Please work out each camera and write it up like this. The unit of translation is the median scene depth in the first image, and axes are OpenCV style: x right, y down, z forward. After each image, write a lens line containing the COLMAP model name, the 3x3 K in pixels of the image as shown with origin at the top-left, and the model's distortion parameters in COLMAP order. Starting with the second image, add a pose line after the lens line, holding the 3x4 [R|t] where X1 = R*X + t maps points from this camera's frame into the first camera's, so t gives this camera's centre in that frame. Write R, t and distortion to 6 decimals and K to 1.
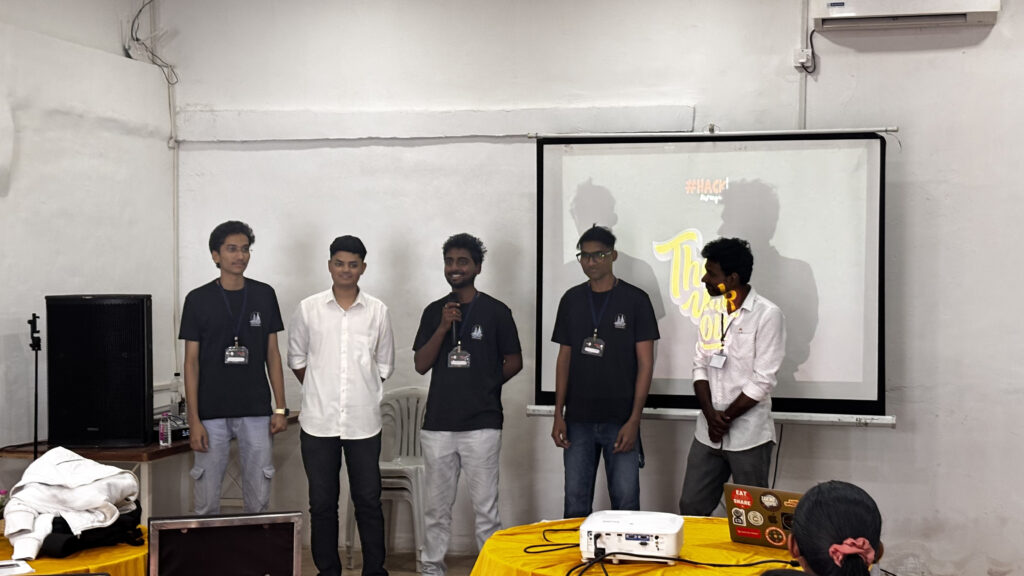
lens RADIAL K [[1573.2, 0, 517.6], [0, 1573.2, 280.3], [0, 0, 1]] dist [0.079747, 0.000000]
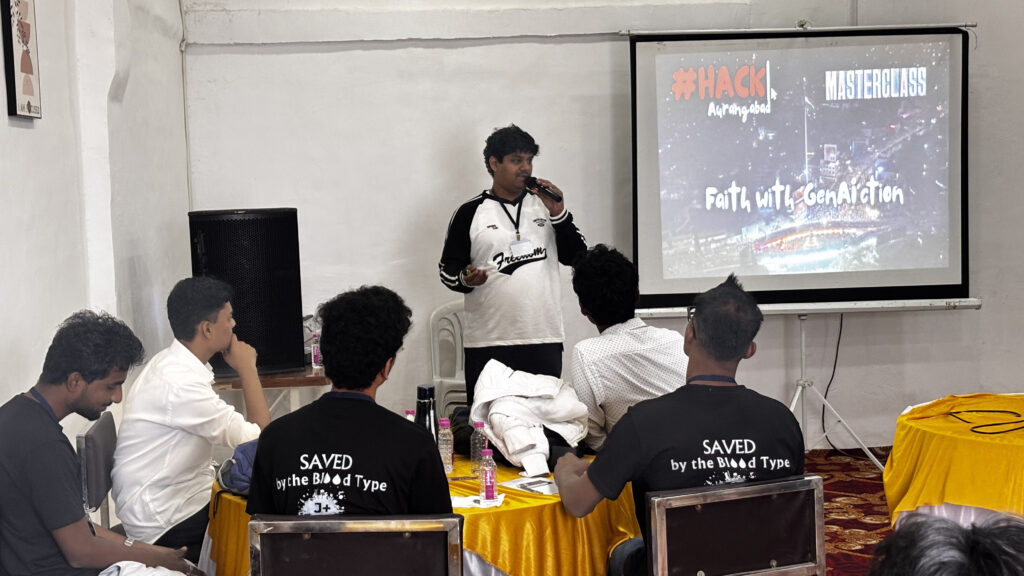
lens RADIAL K [[1573.2, 0, 513.0], [0, 1573.2, 297.8], [0, 0, 1]] dist [0.079747, 0.000000]
pose [[0.954586, -0.052117, 0.293343, -0.342786], [0.035147, 0.997405, 0.062831, 0.007693], [-0.295856, -0.049667, 0.953940, 0.075635]]
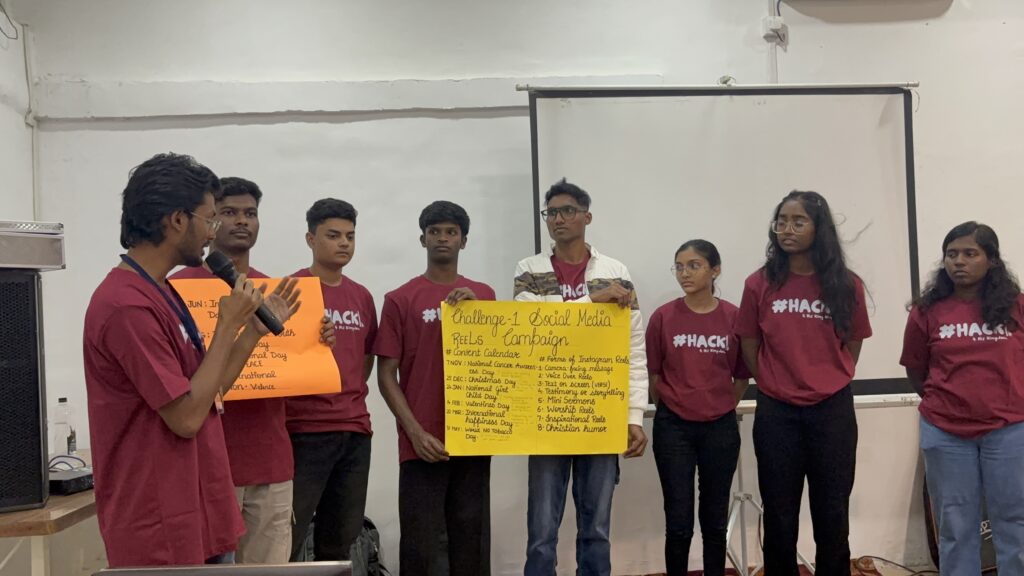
lens RADIAL K [[960.7, 0, 515.5], [0, 960.7, 297.9], [0, 0, 1]] dist [0.004867, 0.000000]
pose [[0.948866, -0.029554, 0.314293, -0.154459], [0.045514, 0.998013, -0.043563, 0.041096], [-0.312381, 0.055640, 0.948326, 0.505842]]
